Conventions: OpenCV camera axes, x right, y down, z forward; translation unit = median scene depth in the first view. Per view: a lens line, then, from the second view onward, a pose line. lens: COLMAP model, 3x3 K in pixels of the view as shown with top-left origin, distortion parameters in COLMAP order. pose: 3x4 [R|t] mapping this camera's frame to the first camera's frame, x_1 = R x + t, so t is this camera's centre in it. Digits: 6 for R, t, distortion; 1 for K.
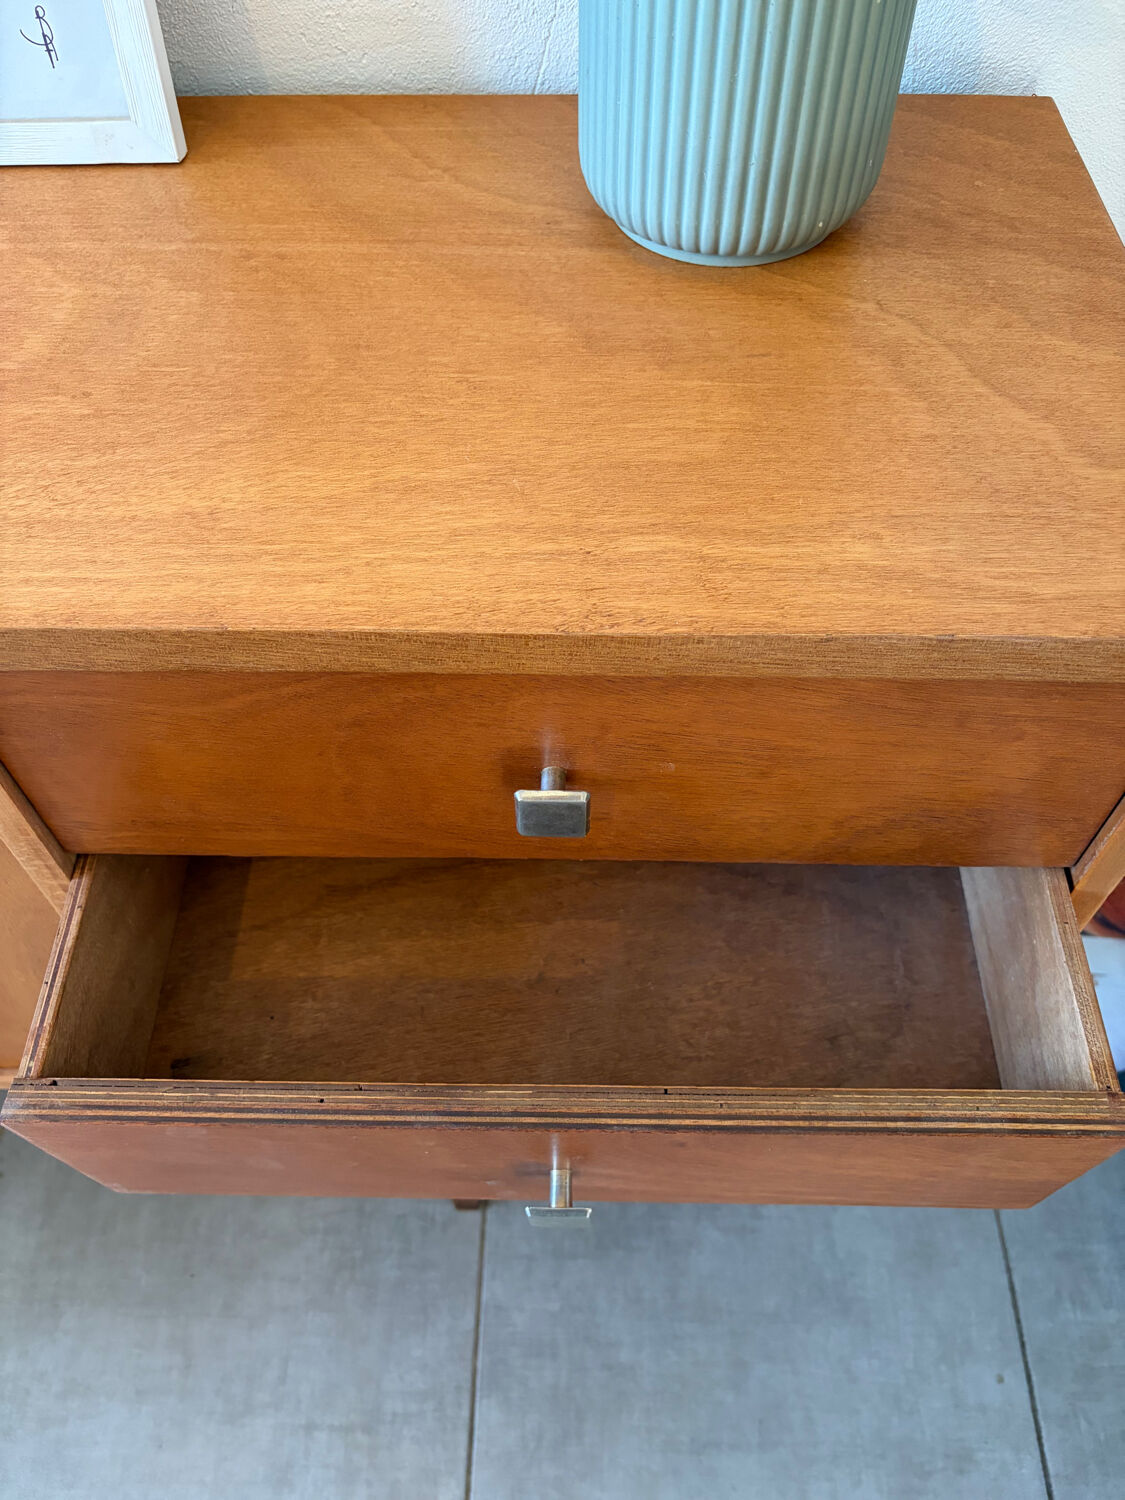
lens RADIAL K [[1149.4, 0, 556.8], [0, 1149.4, 758.5], [0, 0, 1]] dist [0.043272, -0.047976]
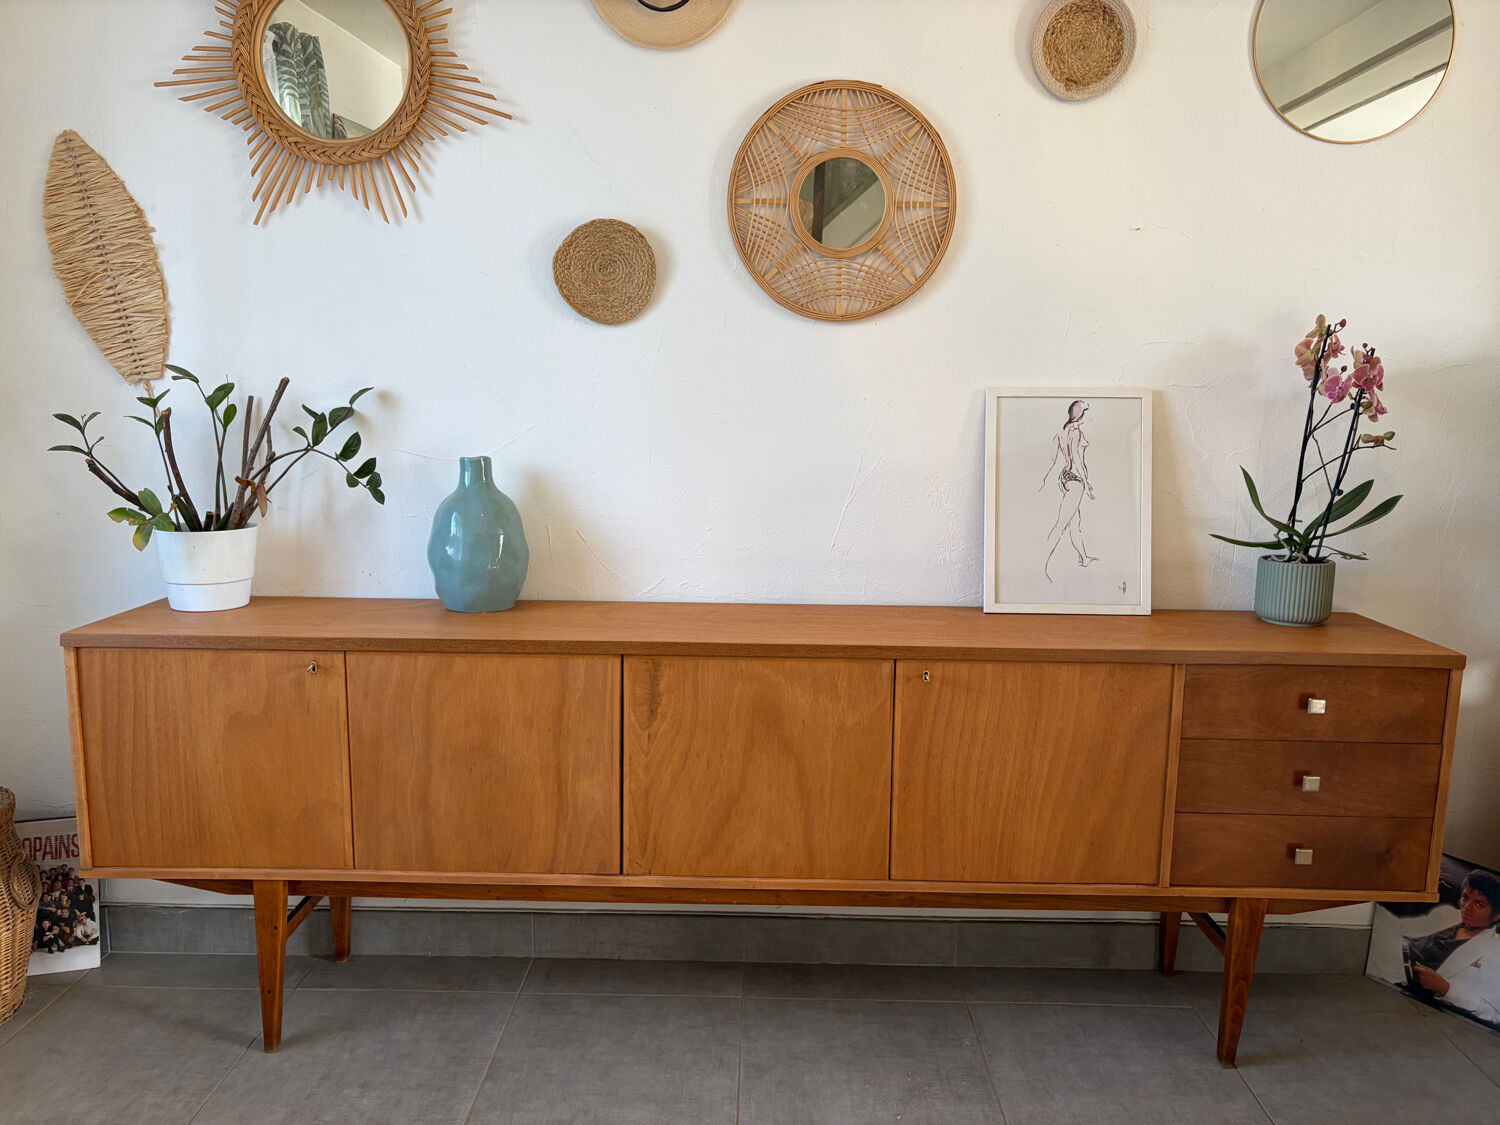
lens RADIAL K [[1149.4, 0, 759.4], [0, 1149.4, 563.6], [0, 0, 1]] dist [0.043272, -0.047976]
pose [[0.999326, 0.026944, 0.024934, -1.829554], [-0.001239, 0.703568, -0.710627, 2.278317], [-0.036690, 0.710117, 0.703127, -1.958638]]
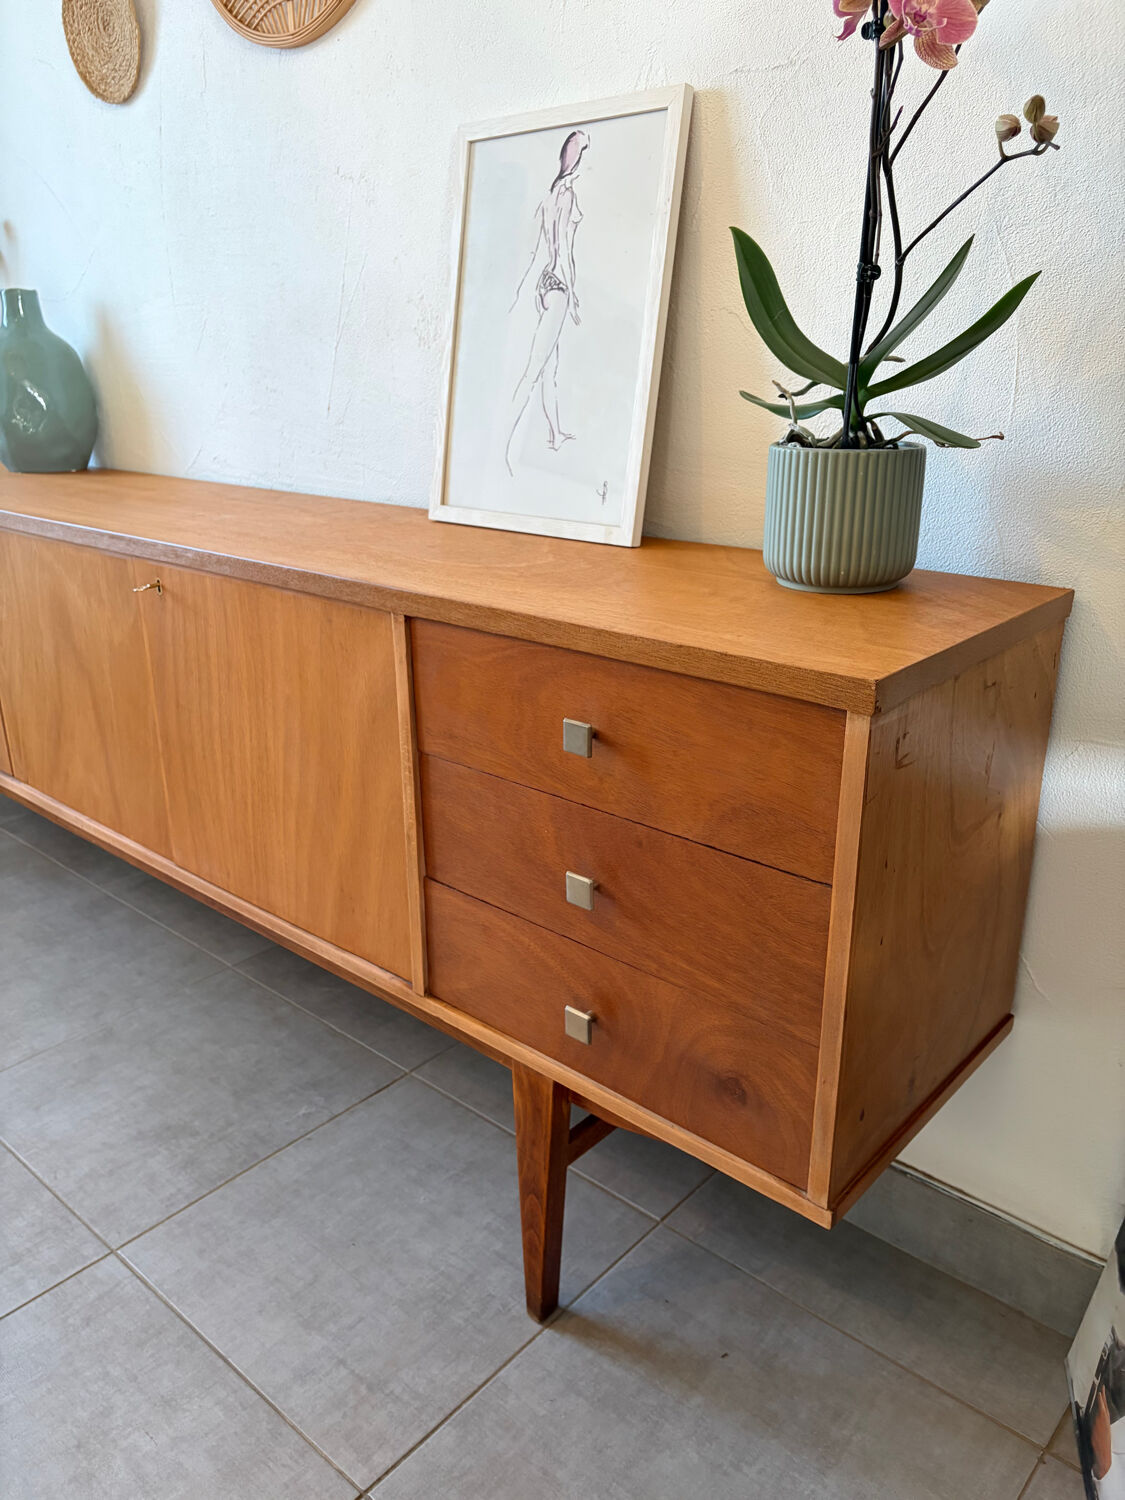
lens RADIAL K [[1149.4, 0, 555.2], [0, 1149.4, 756.9], [0, 0, 1]] dist [0.043272, -0.047976]
pose [[0.763091, 0.228124, -0.604692, 0.999802], [-0.524765, 0.764840, -0.373686, 0.708032], [0.377245, 0.602478, 0.703354, -0.369310]]
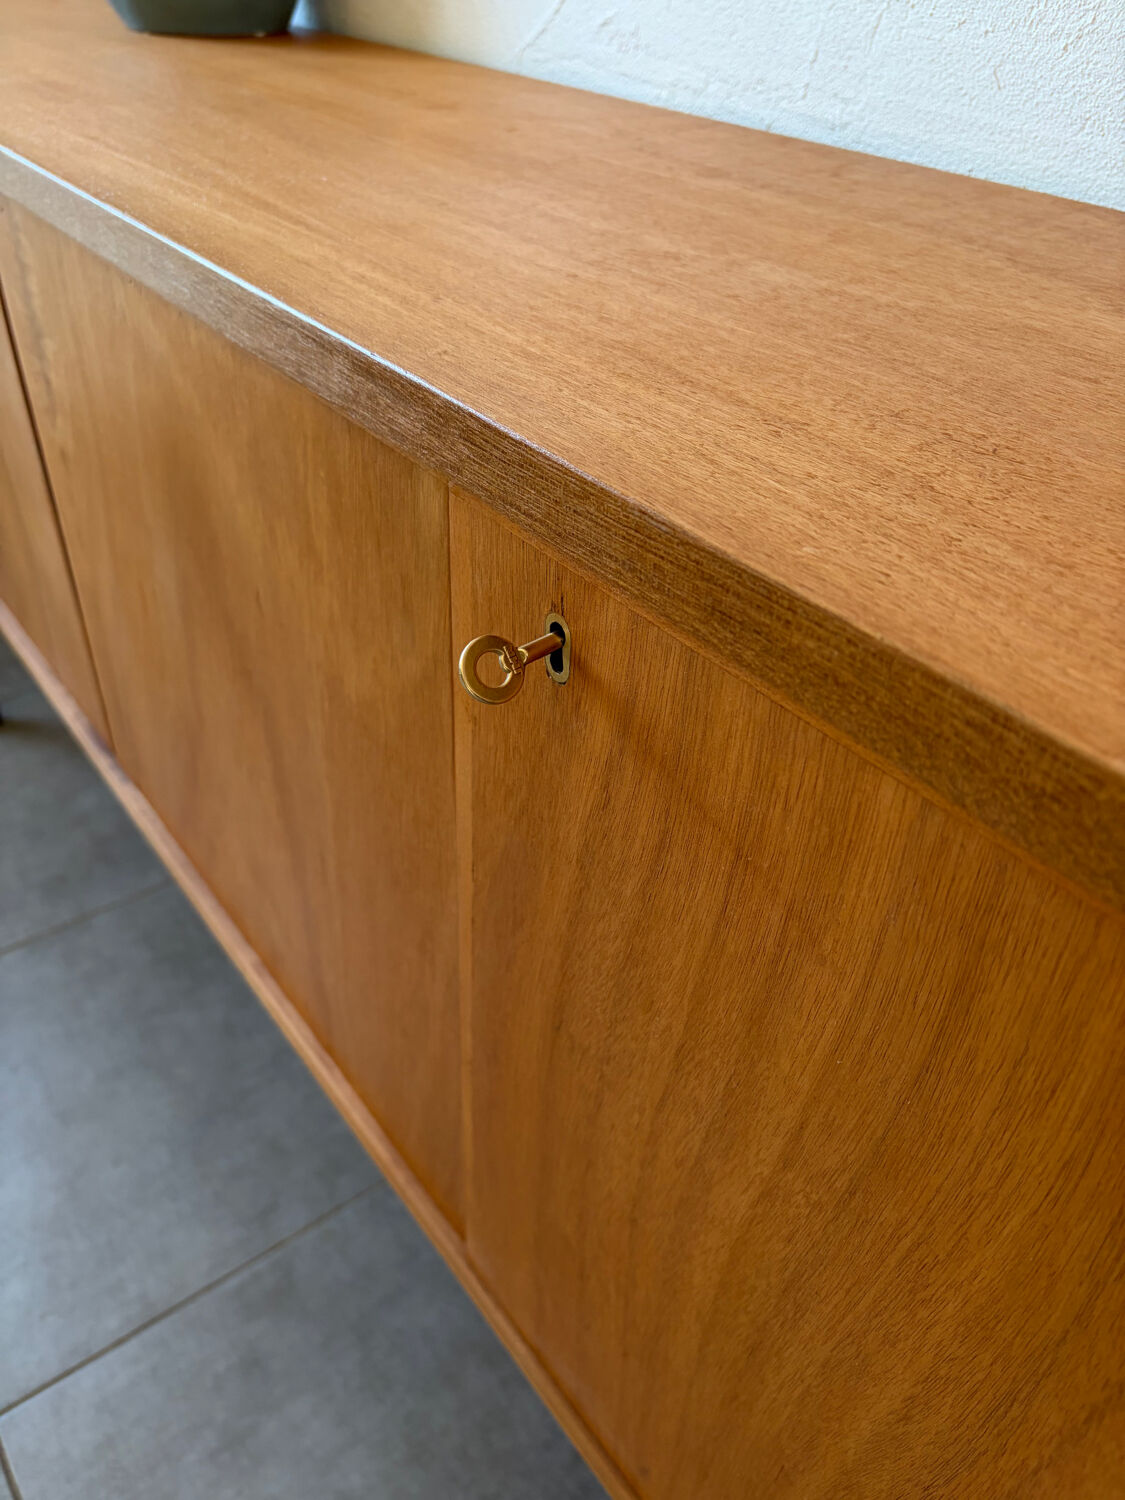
lens RADIAL K [[1149.4, 0, 563.9], [0, 1149.4, 753.4], [0, 0, 1]] dist [0.043272, -0.047976]
pose [[0.629152, 0.498935, -0.596013, -0.846484], [-0.656690, 0.751425, -0.064169, 0.027970], [0.415843, 0.431768, 0.800407, 0.398396]]
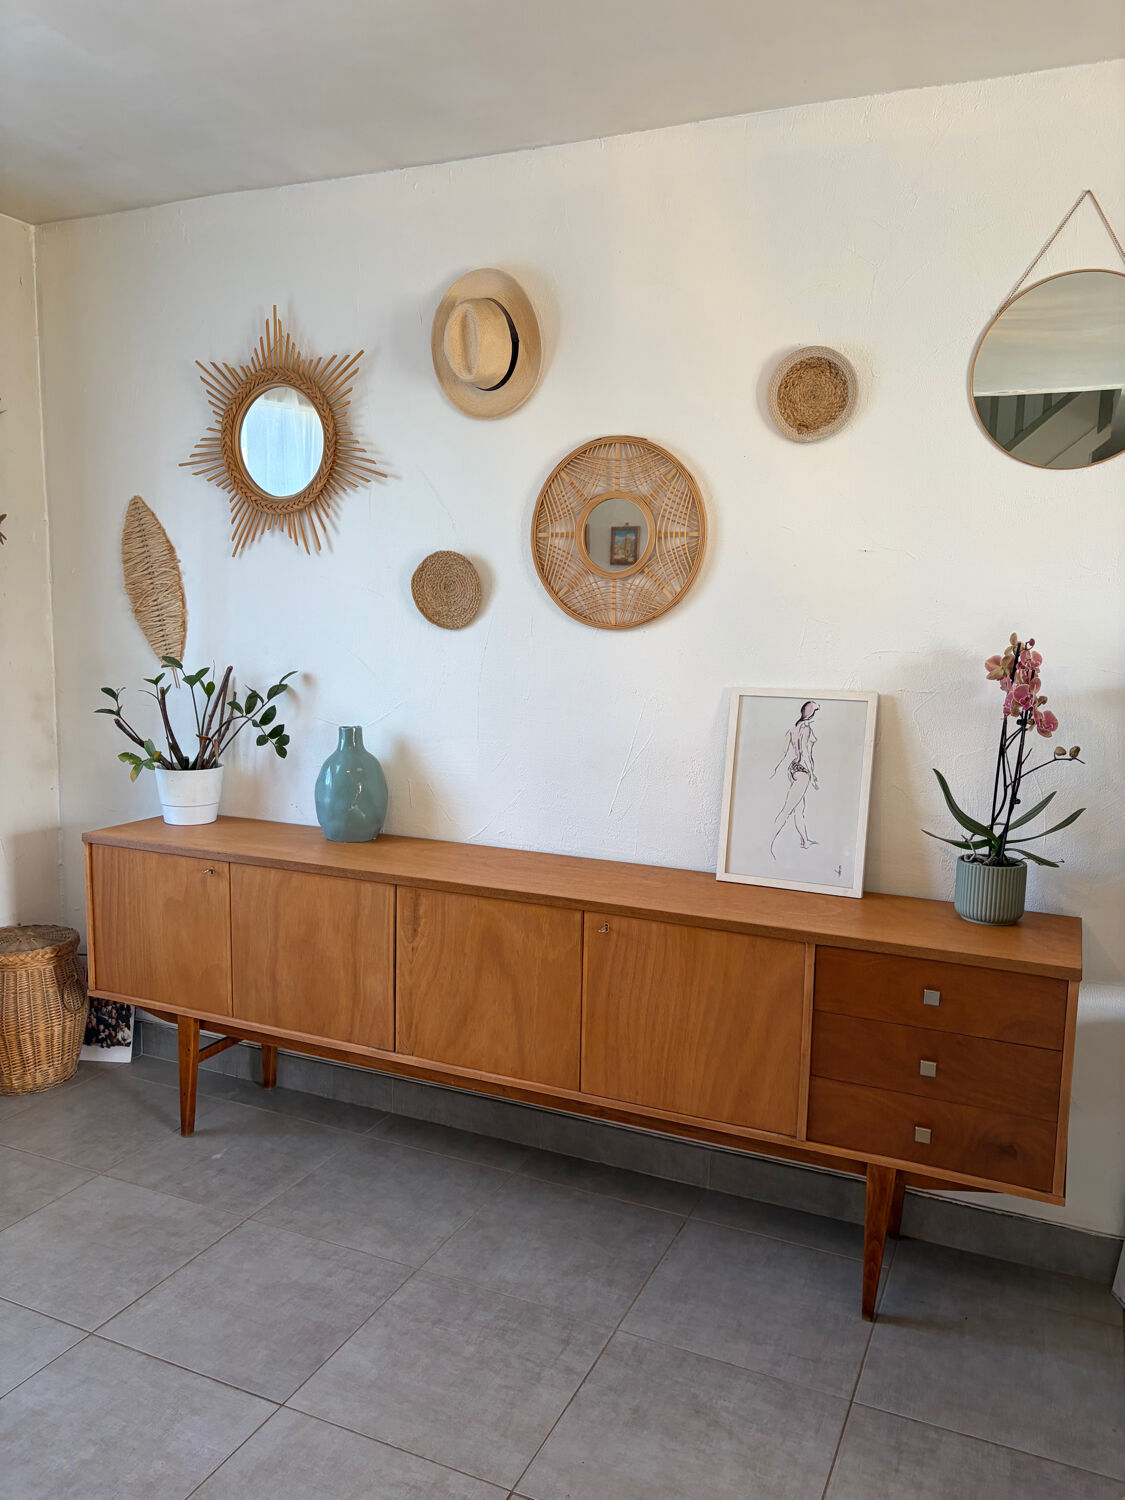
lens RADIAL K [[1149.4, 0, 558.4], [0, 1149.4, 749.4], [0, 0, 1]] dist [0.043272, -0.047976]
pose [[0.919990, 0.083678, -0.382904, 0.262485], [-0.335486, 0.673241, -0.658935, 2.469249], [0.202649, 0.734673, 0.647448, -2.586741]]
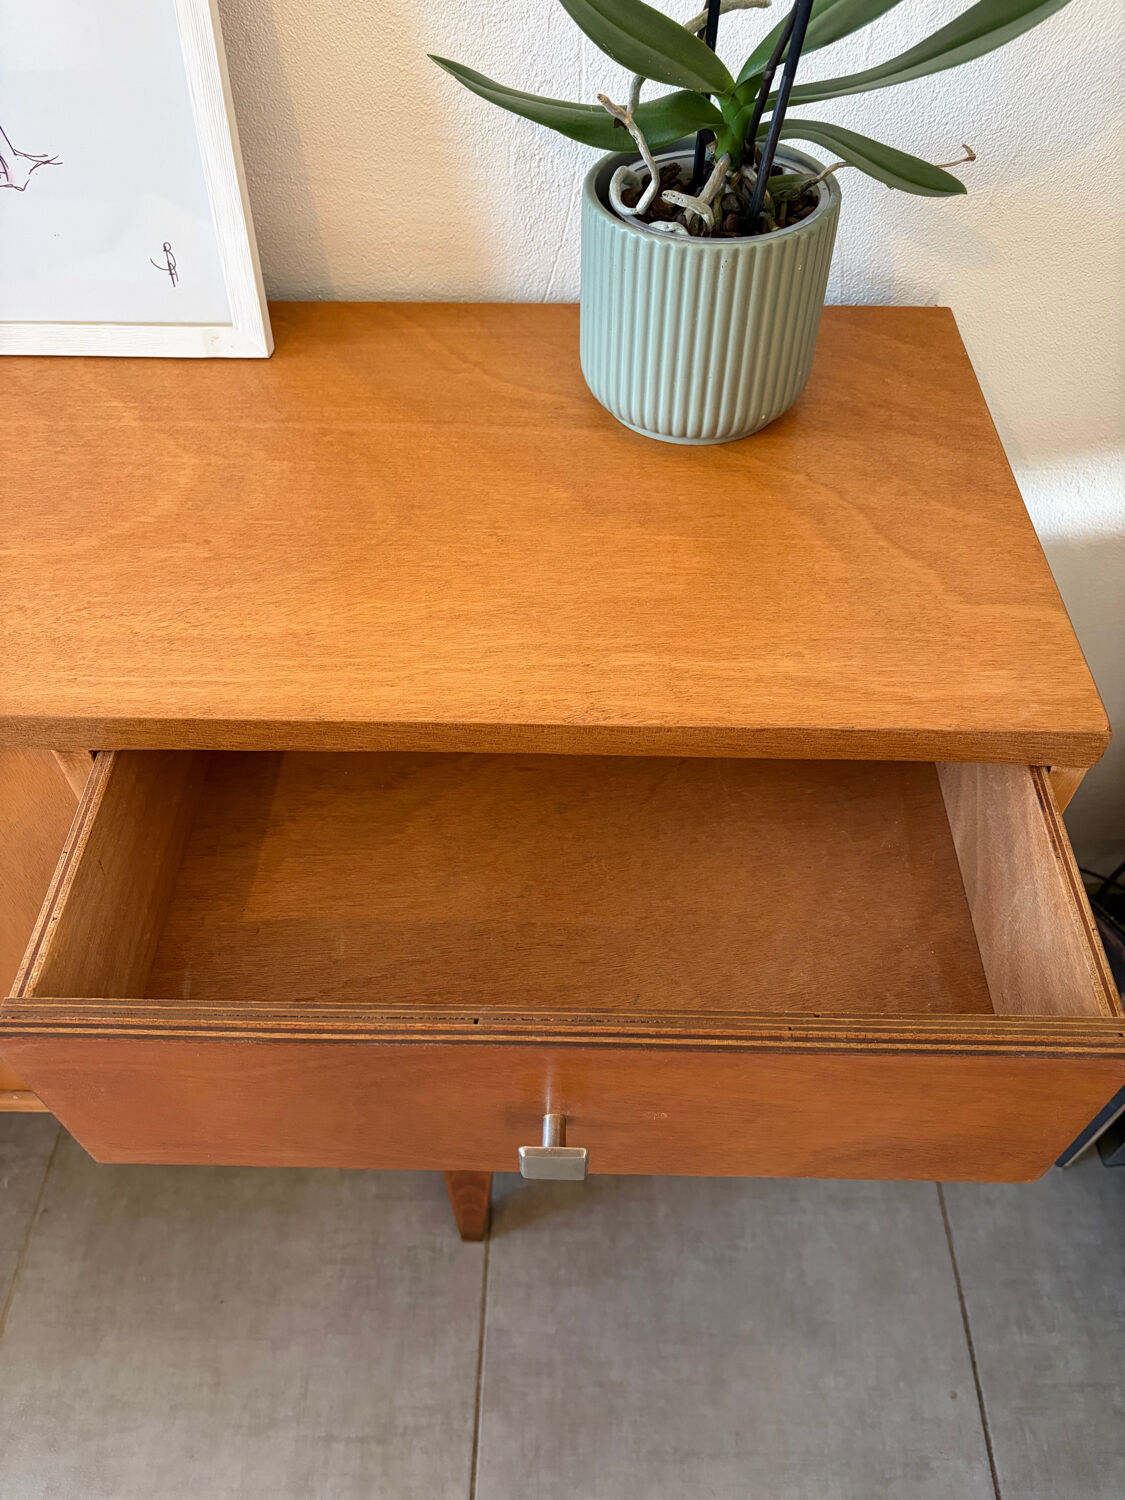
lens RADIAL K [[1149.4, 0, 560.4], [0, 1149.4, 760.9], [0, 0, 1]] dist [0.043272, -0.047976]
pose [[0.999930, 0.005368, 0.010561, -0.013579], [-0.004584, 0.997331, -0.072874, 0.023859], [-0.010924, 0.072820, 0.997285, -0.248077]]
